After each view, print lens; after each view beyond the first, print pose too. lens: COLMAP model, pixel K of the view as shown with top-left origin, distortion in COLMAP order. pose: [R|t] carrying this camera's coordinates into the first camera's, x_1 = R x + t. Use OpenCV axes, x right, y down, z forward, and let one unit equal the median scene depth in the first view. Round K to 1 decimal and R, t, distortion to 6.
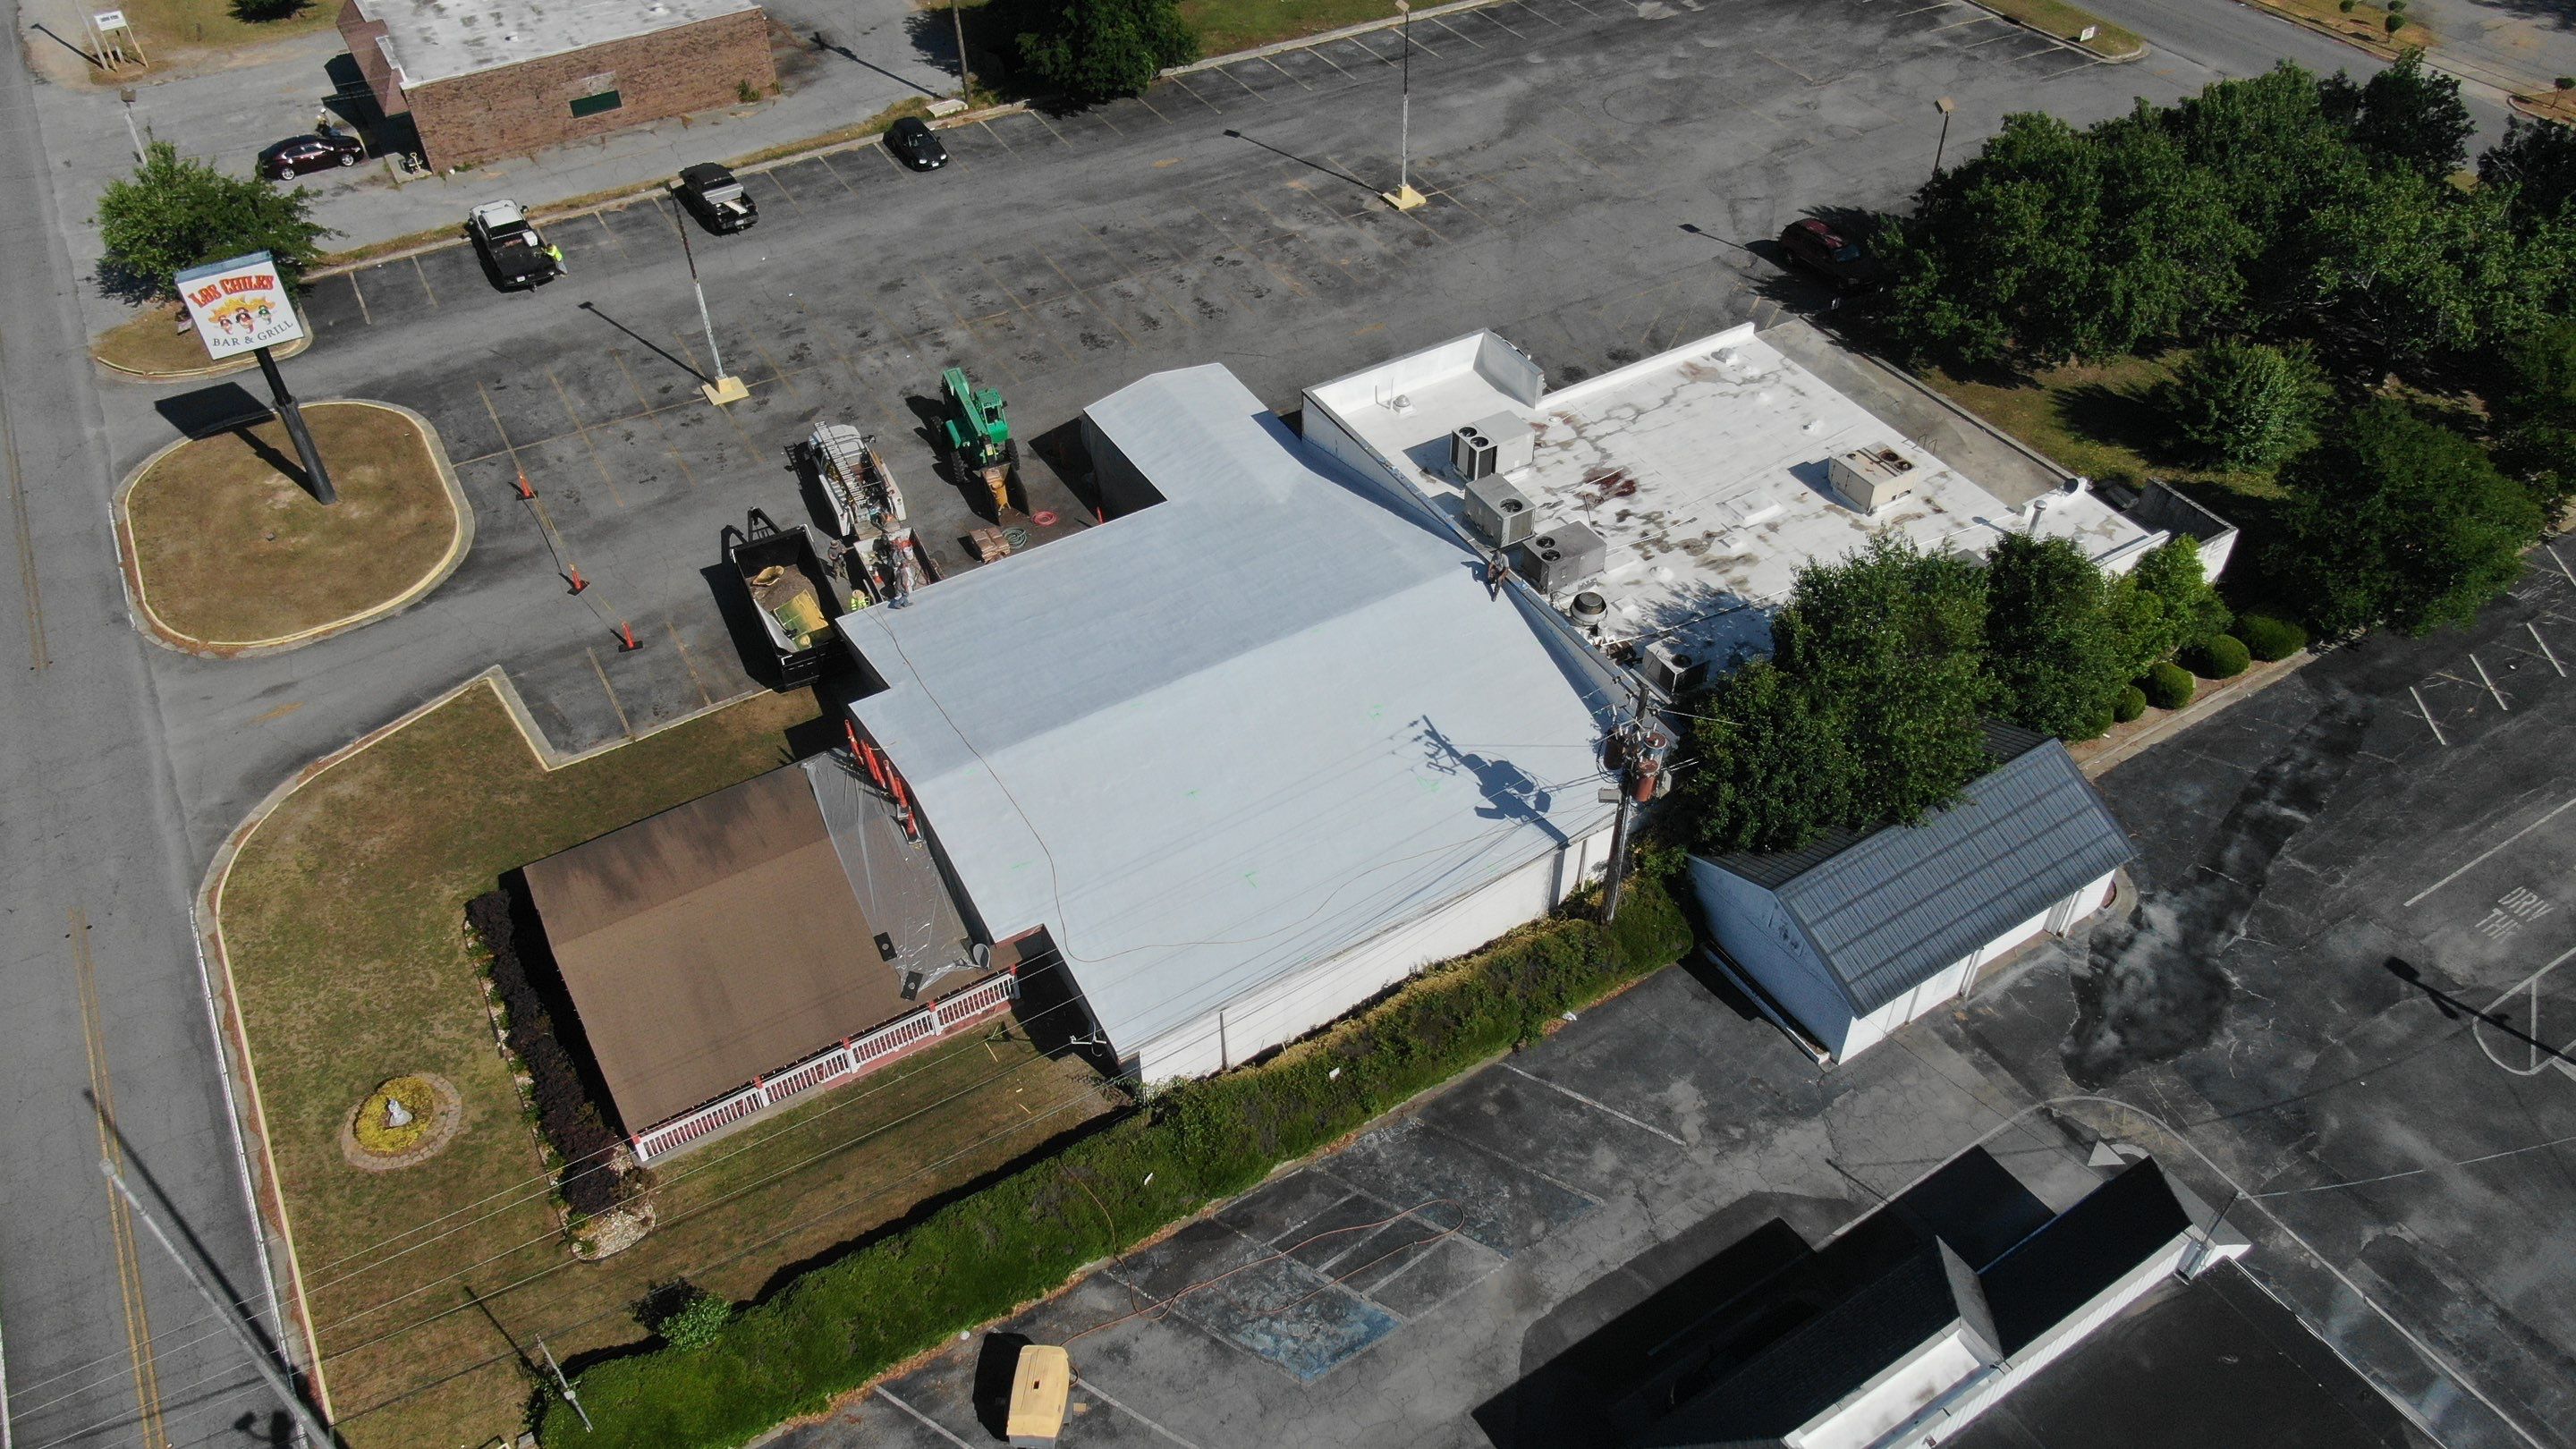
lens RADIAL K [[1856.4, 0, 1291.2], [0, 1856.4, 719.9], [0, 0, 1]] dist [-0.012287, 0.003403]
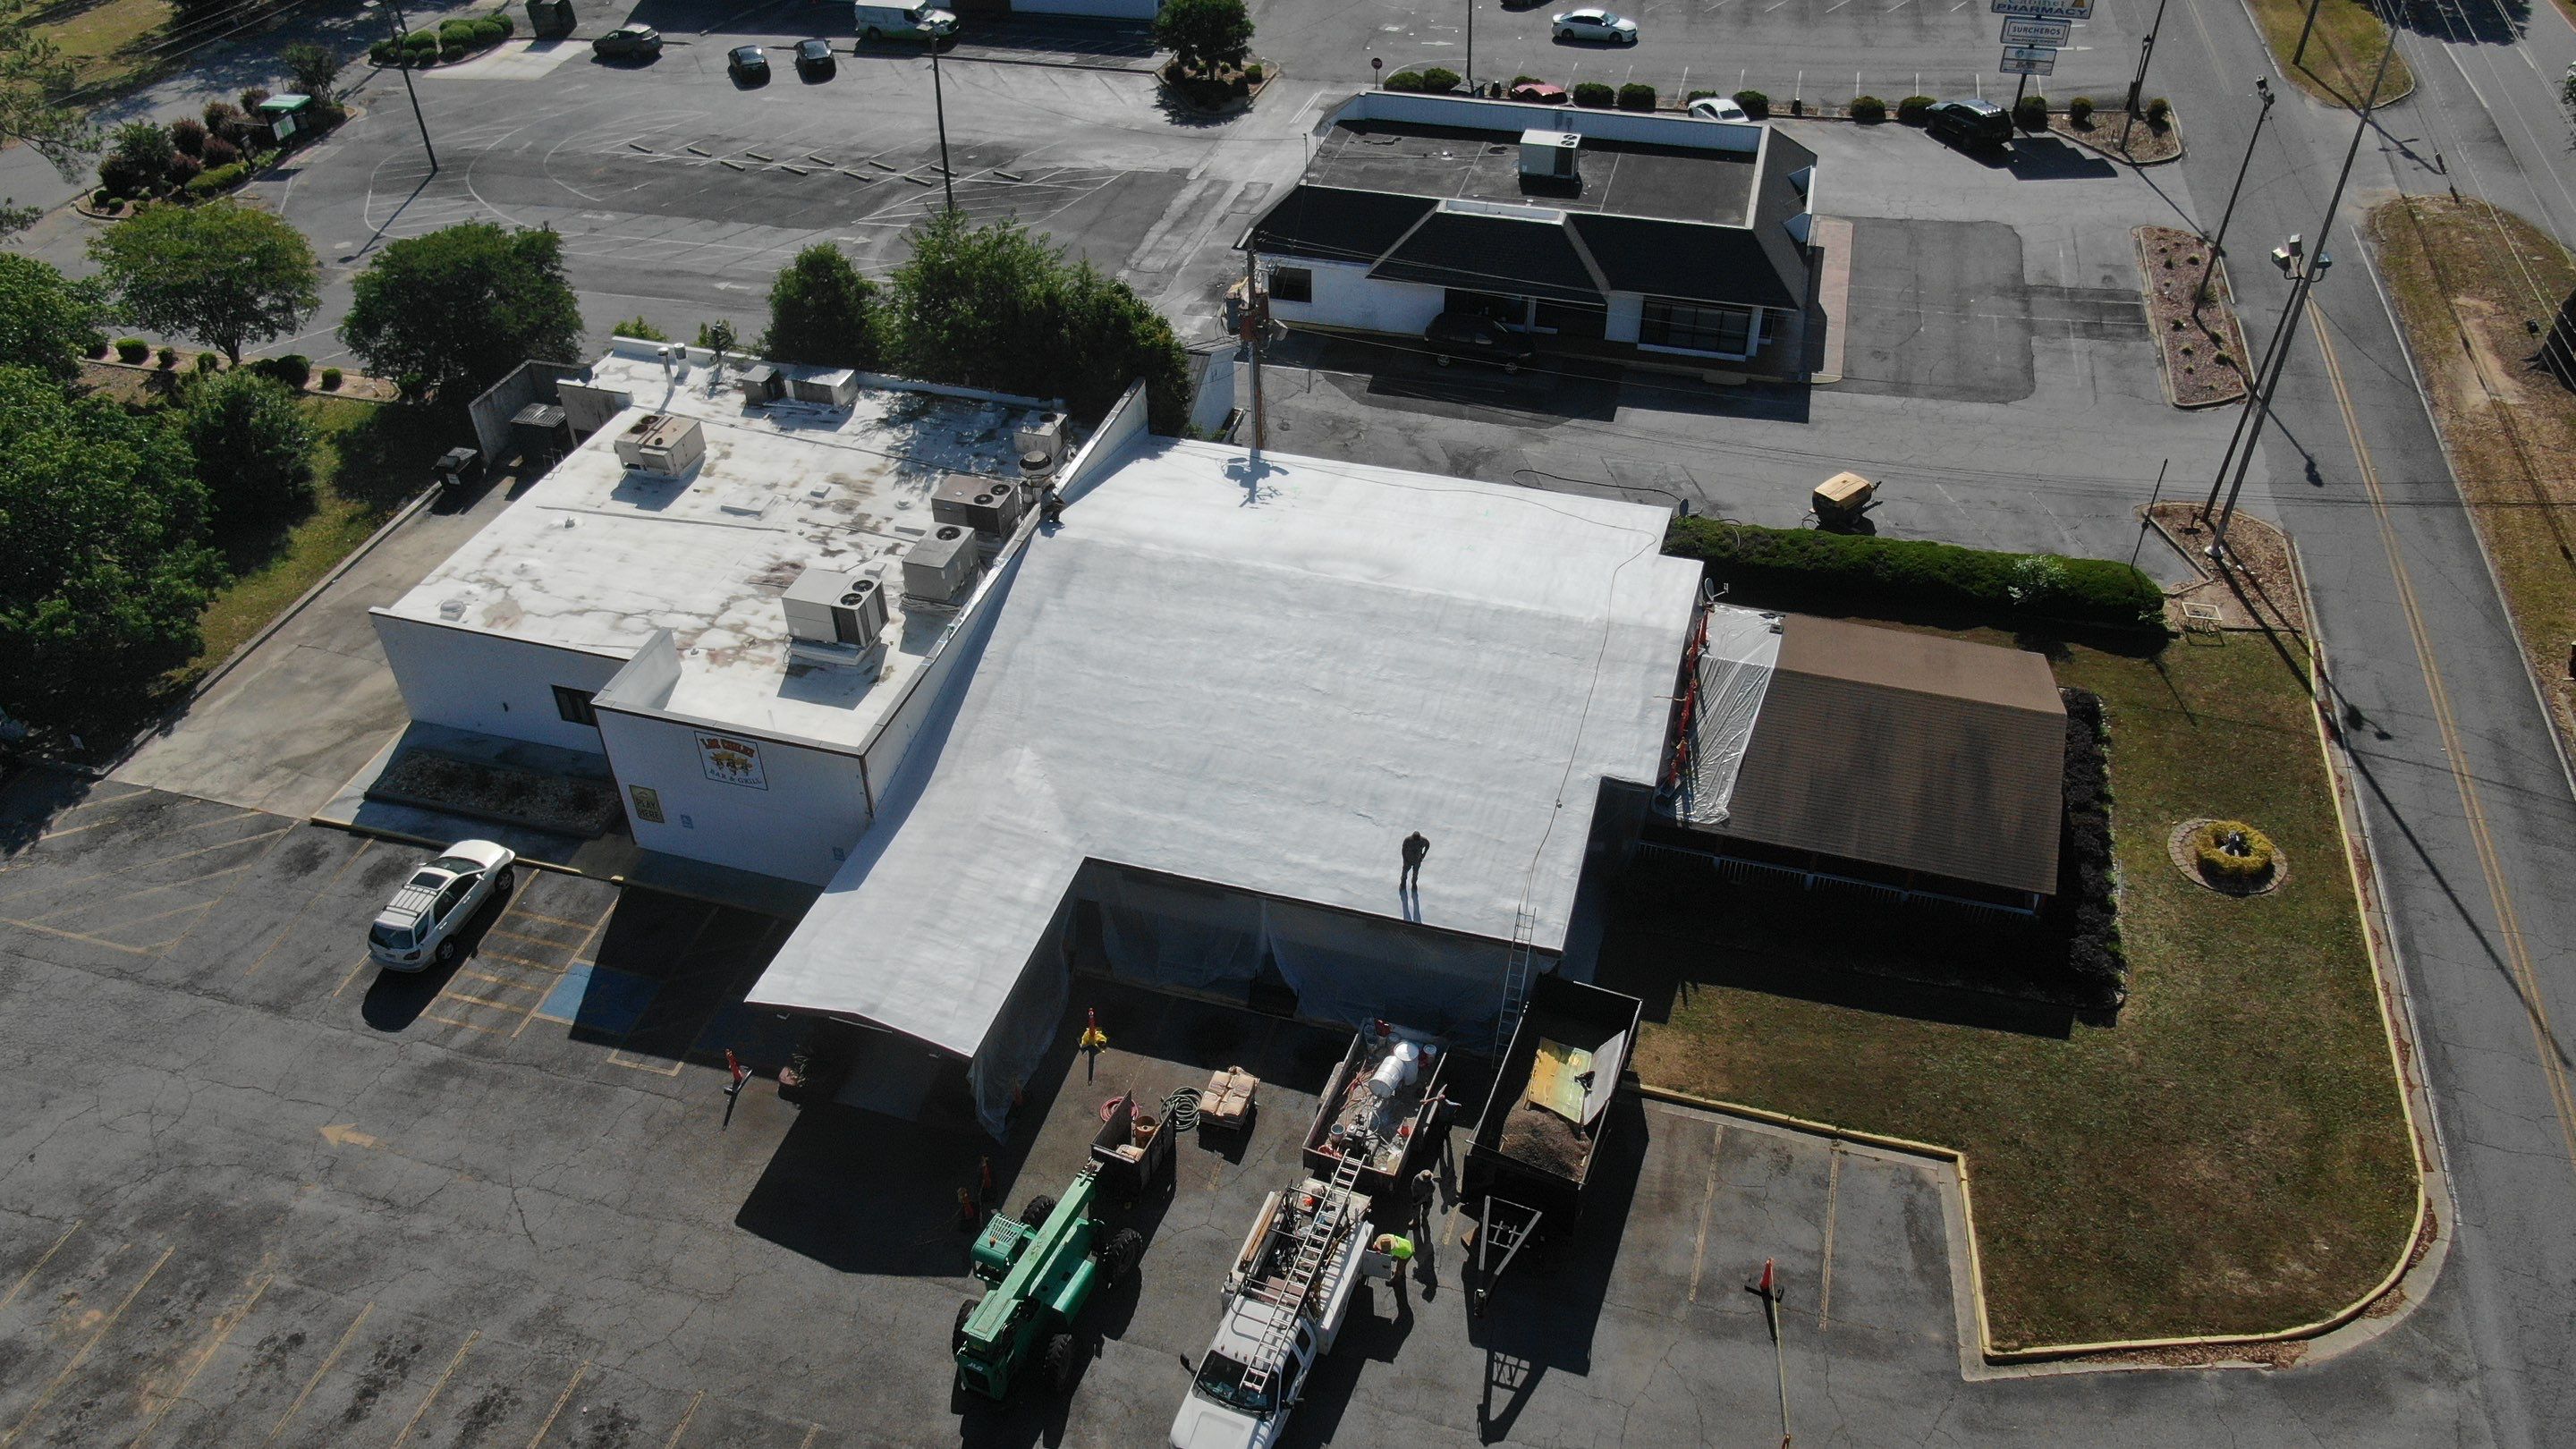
lens RADIAL K [[1856.4, 0, 1289.4], [0, 1856.4, 720.0], [0, 0, 1]] dist [-0.012287, 0.003403]
pose [[-0.680401, -0.437763, 0.587723, -0.570692], [0.512440, 0.289112, 0.808591, -0.740133], [-0.523889, 0.851339, 0.027615, 0.965504]]
